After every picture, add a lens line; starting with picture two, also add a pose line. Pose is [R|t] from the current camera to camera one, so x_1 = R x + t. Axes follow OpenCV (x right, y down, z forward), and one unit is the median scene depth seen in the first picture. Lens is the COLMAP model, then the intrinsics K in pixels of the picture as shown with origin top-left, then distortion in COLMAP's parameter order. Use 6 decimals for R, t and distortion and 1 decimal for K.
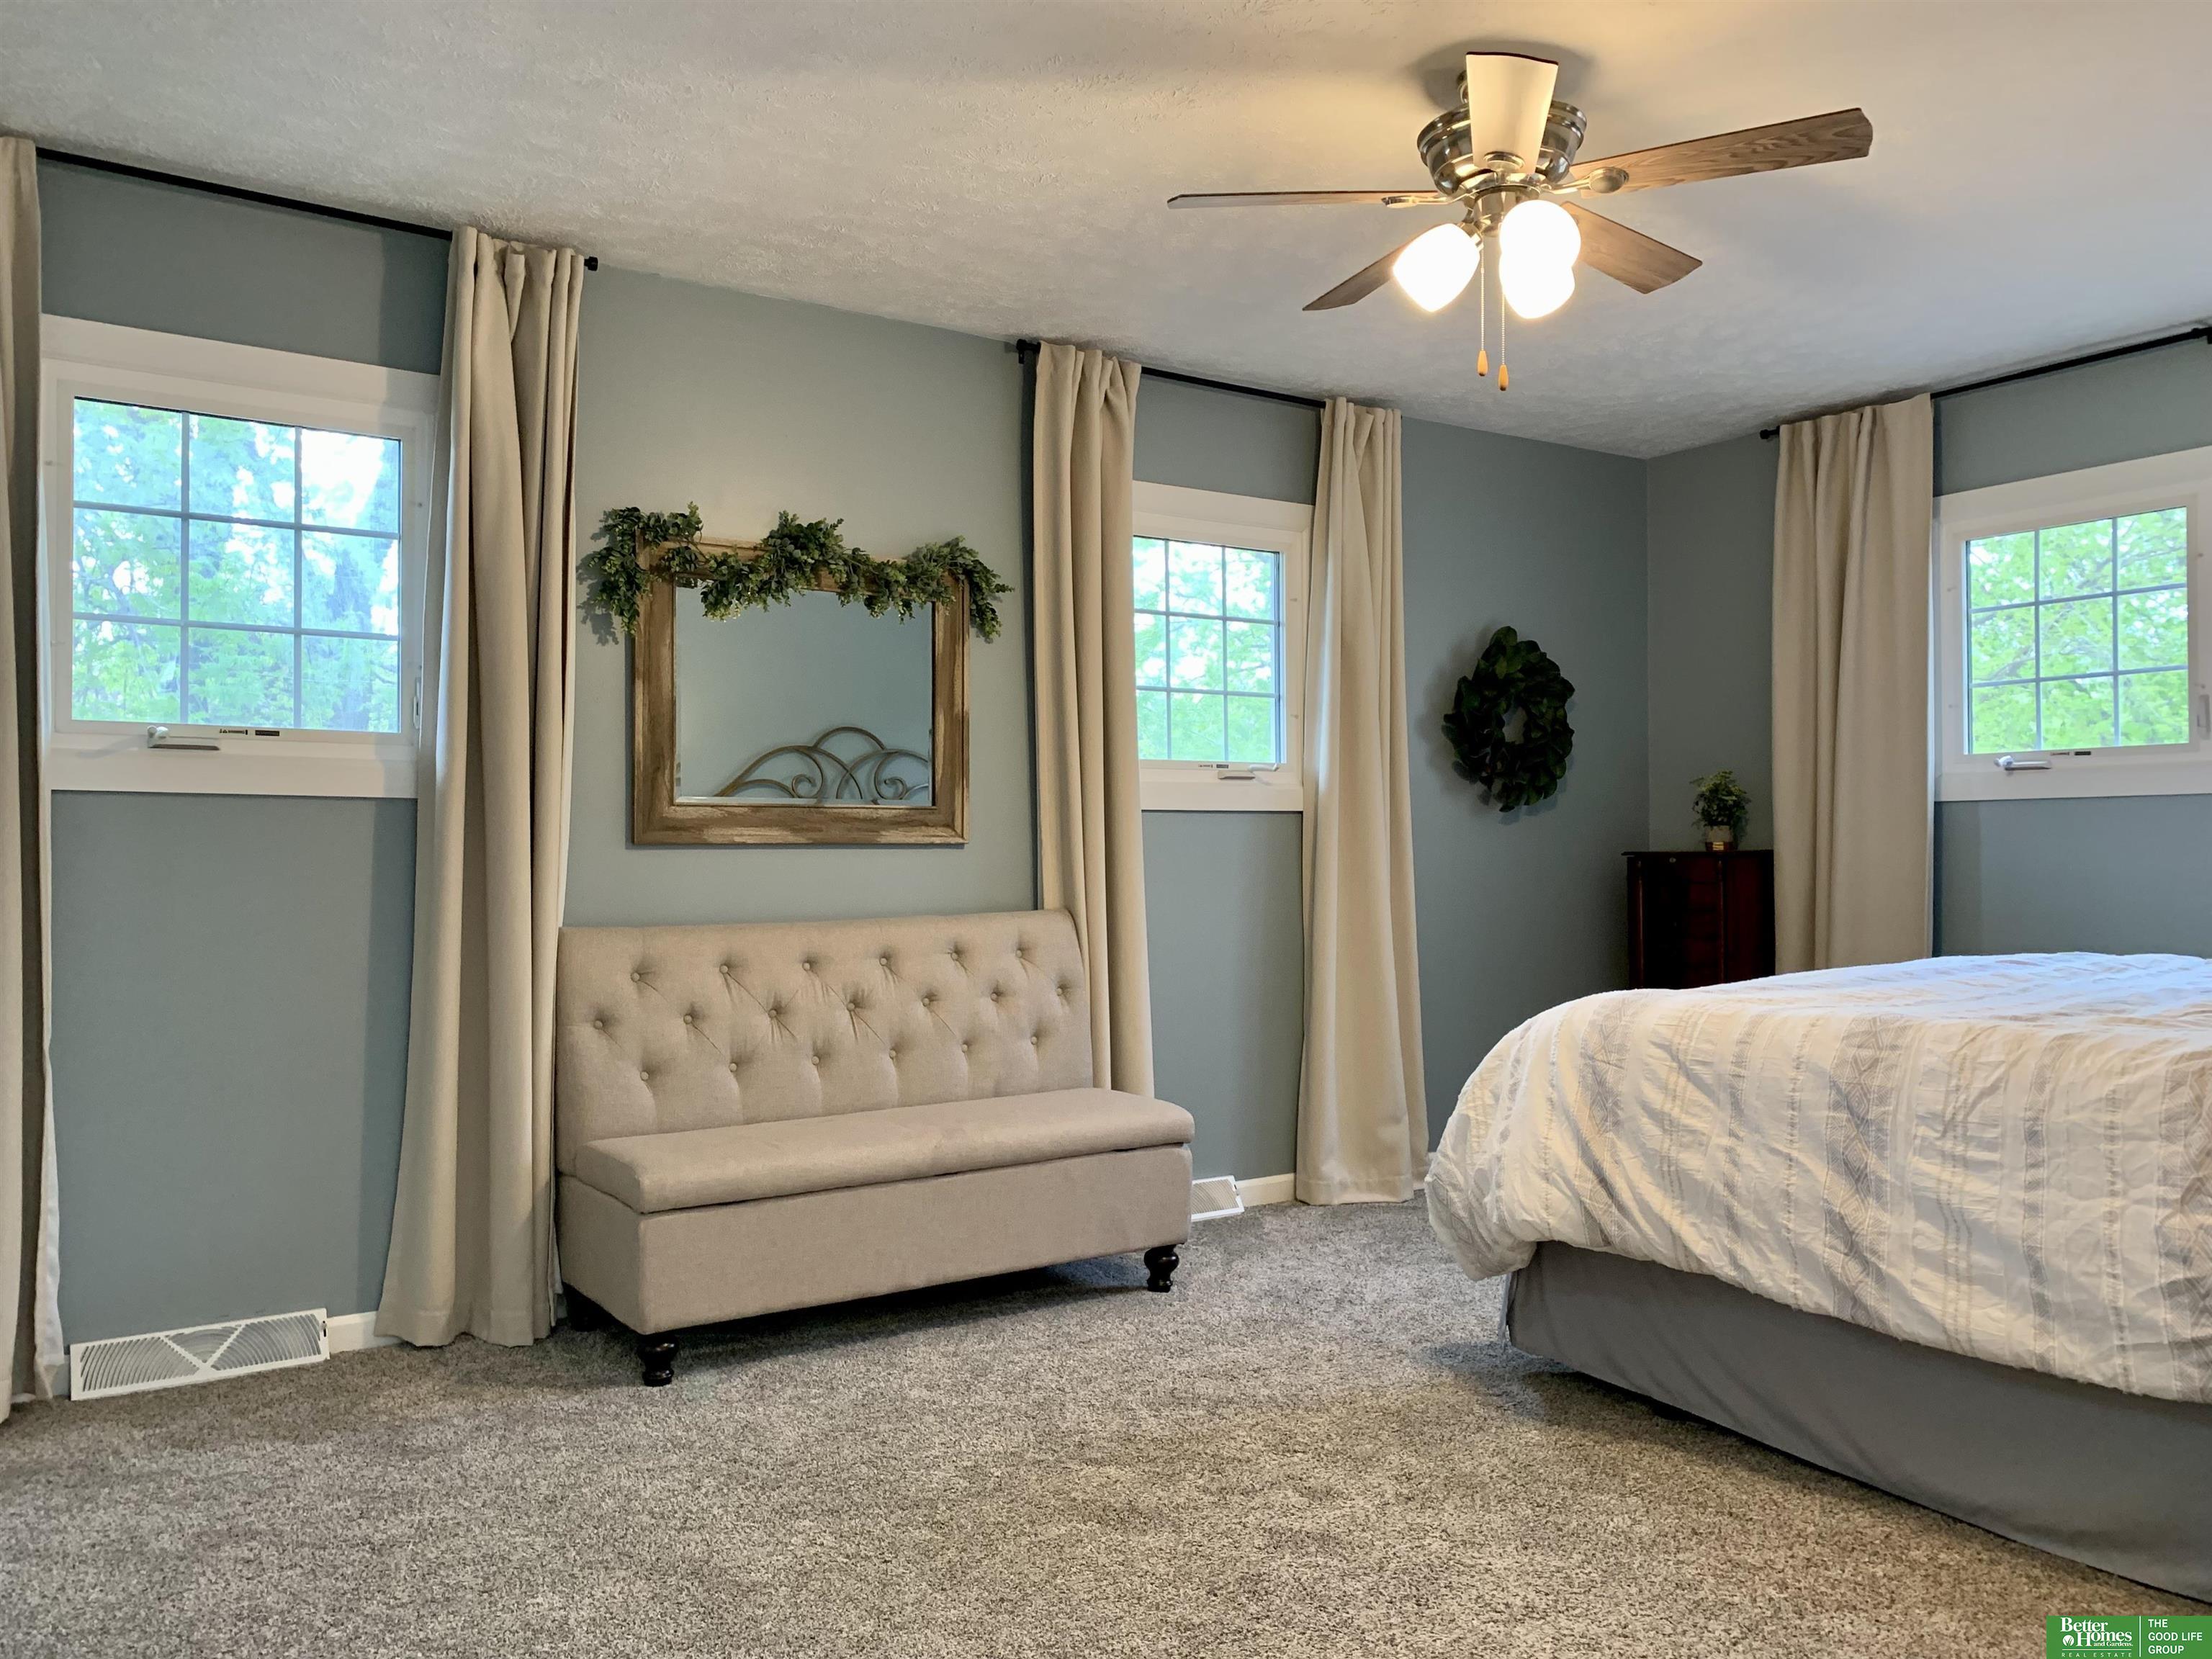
lens RADIAL K [[1659.9, 0, 1105.3], [0, 1659.9, 849.5], [0, 0, 1]] dist [0.055556, -0.078397]
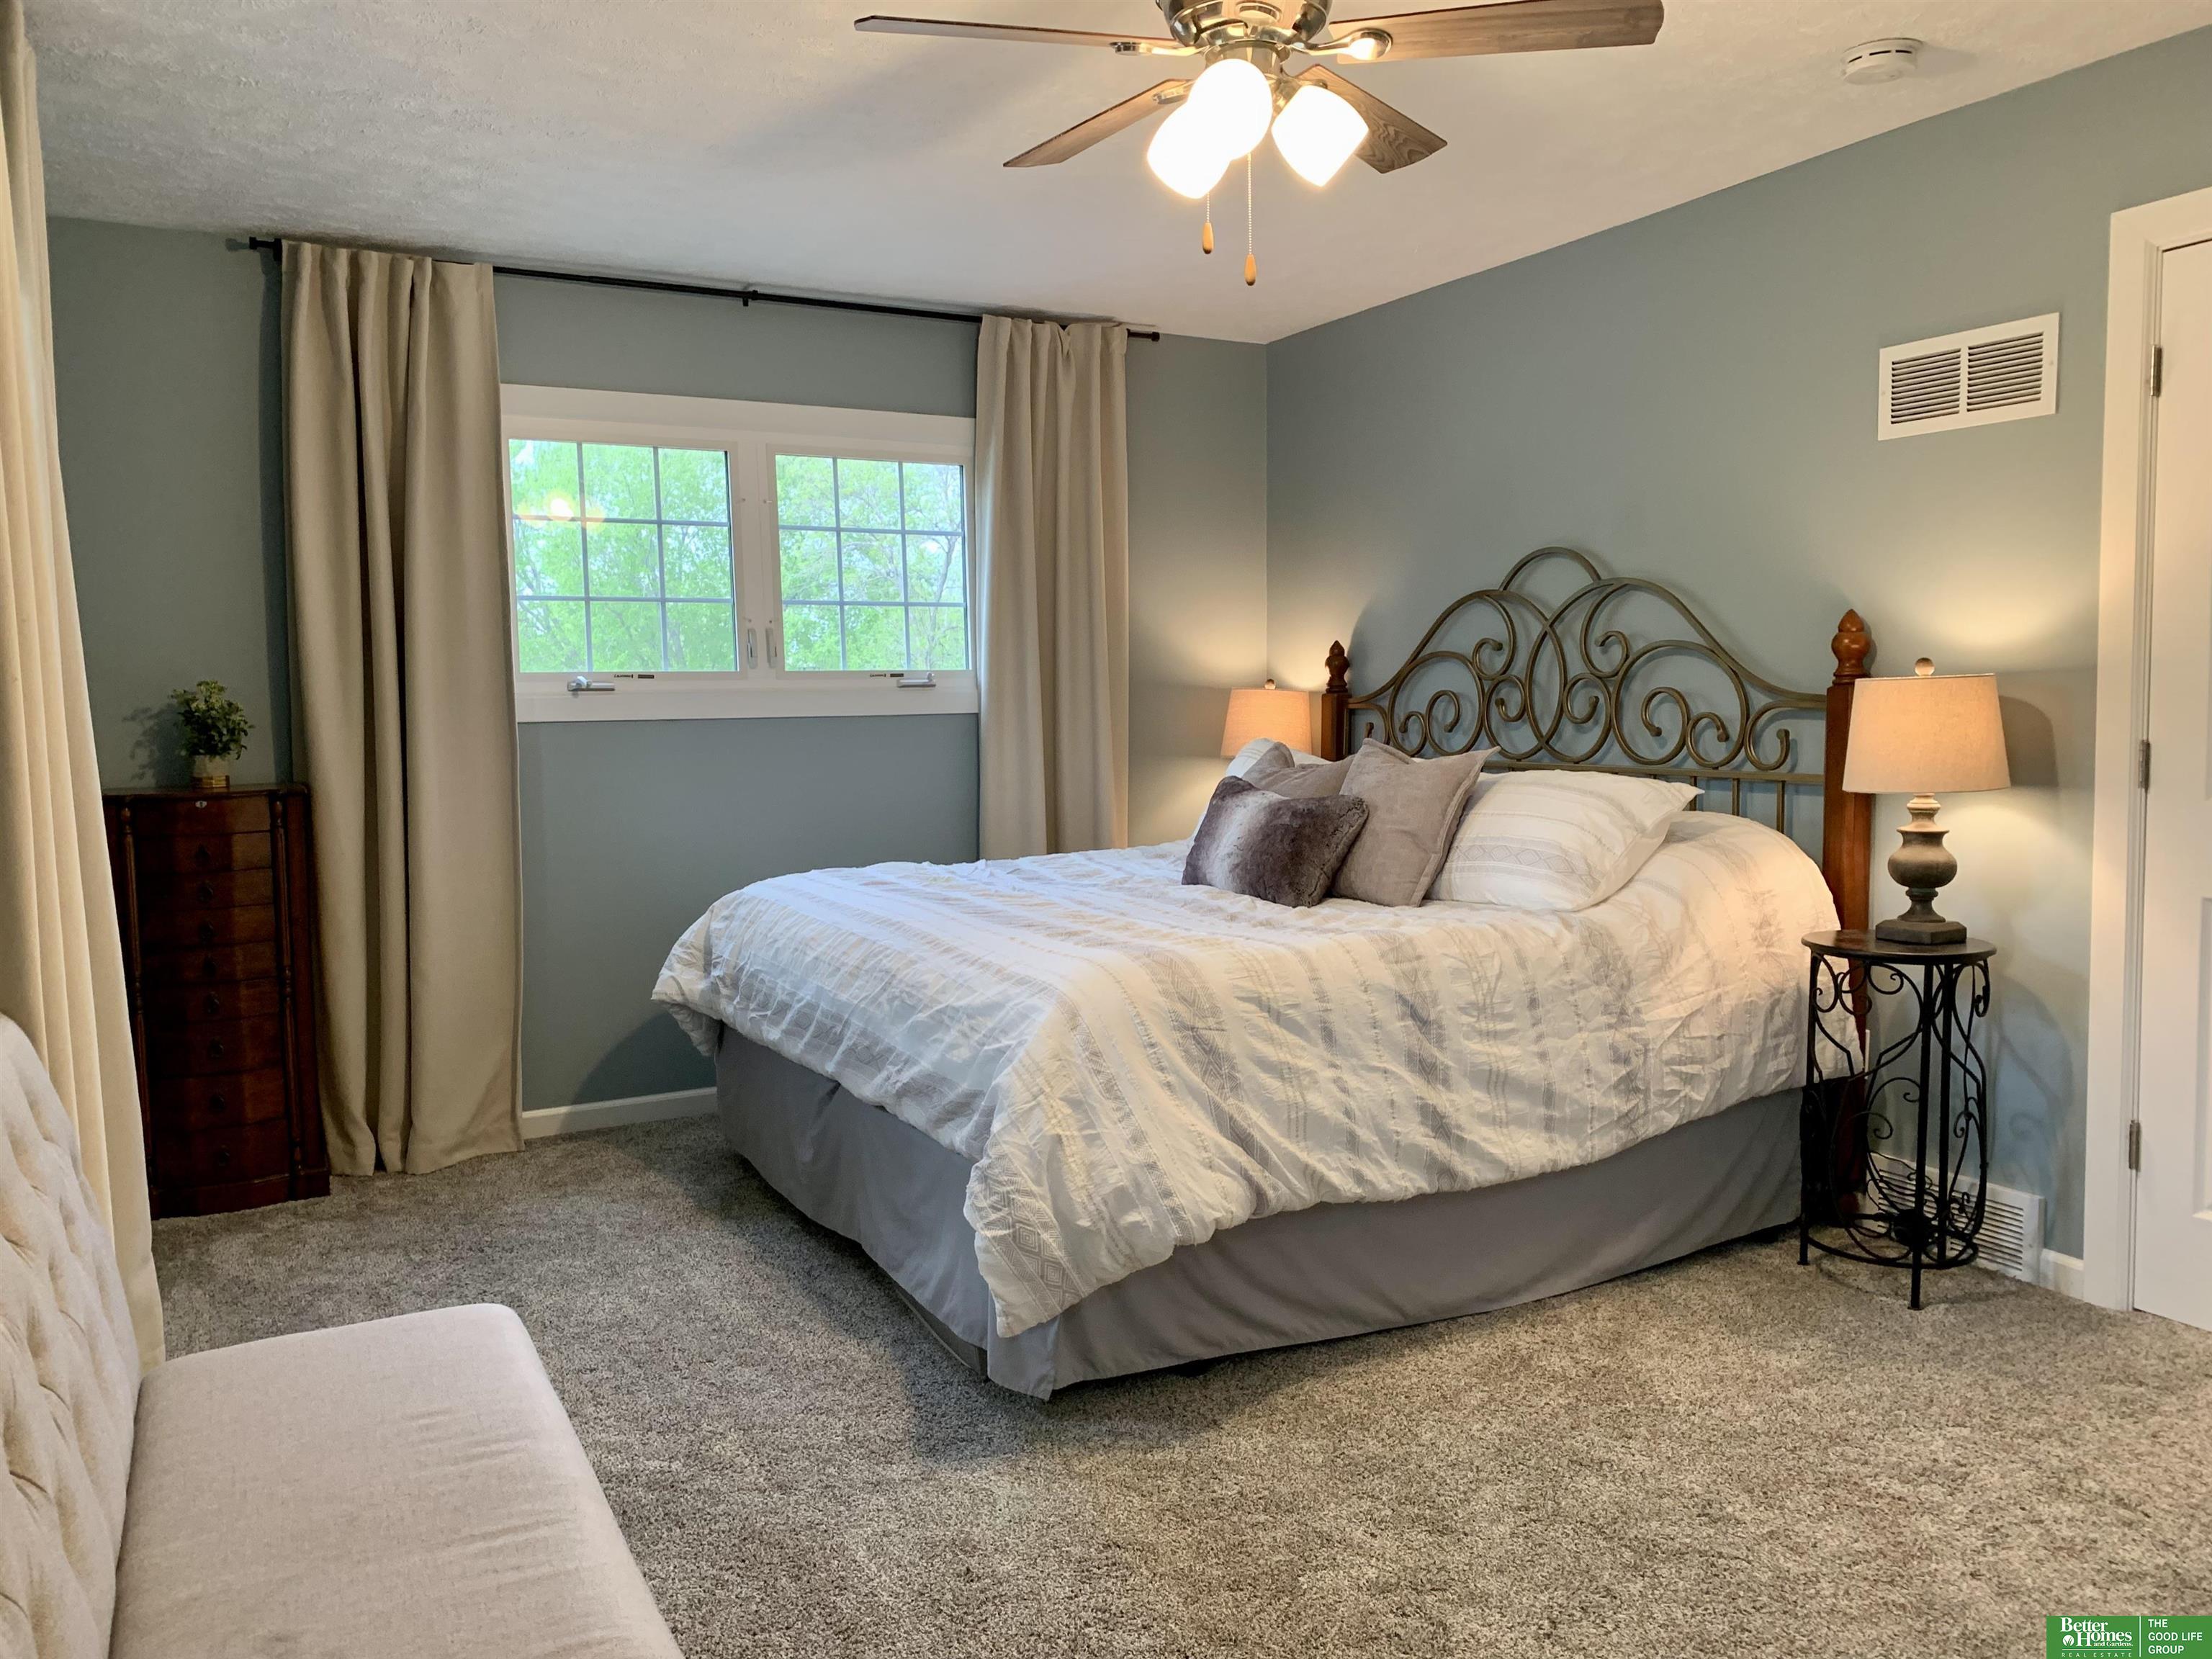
lens RADIAL K [[1661.3, 0, 1106.0], [0, 1661.3, 829.5], [0, 0, 1]] dist [0.121979, -0.223561]
pose [[0.099194, -0.075926, 0.992167, -0.713641], [0.013857, 0.997093, 0.074918, -0.064306], [-0.994972, 0.006317, 0.099958, 1.077280]]
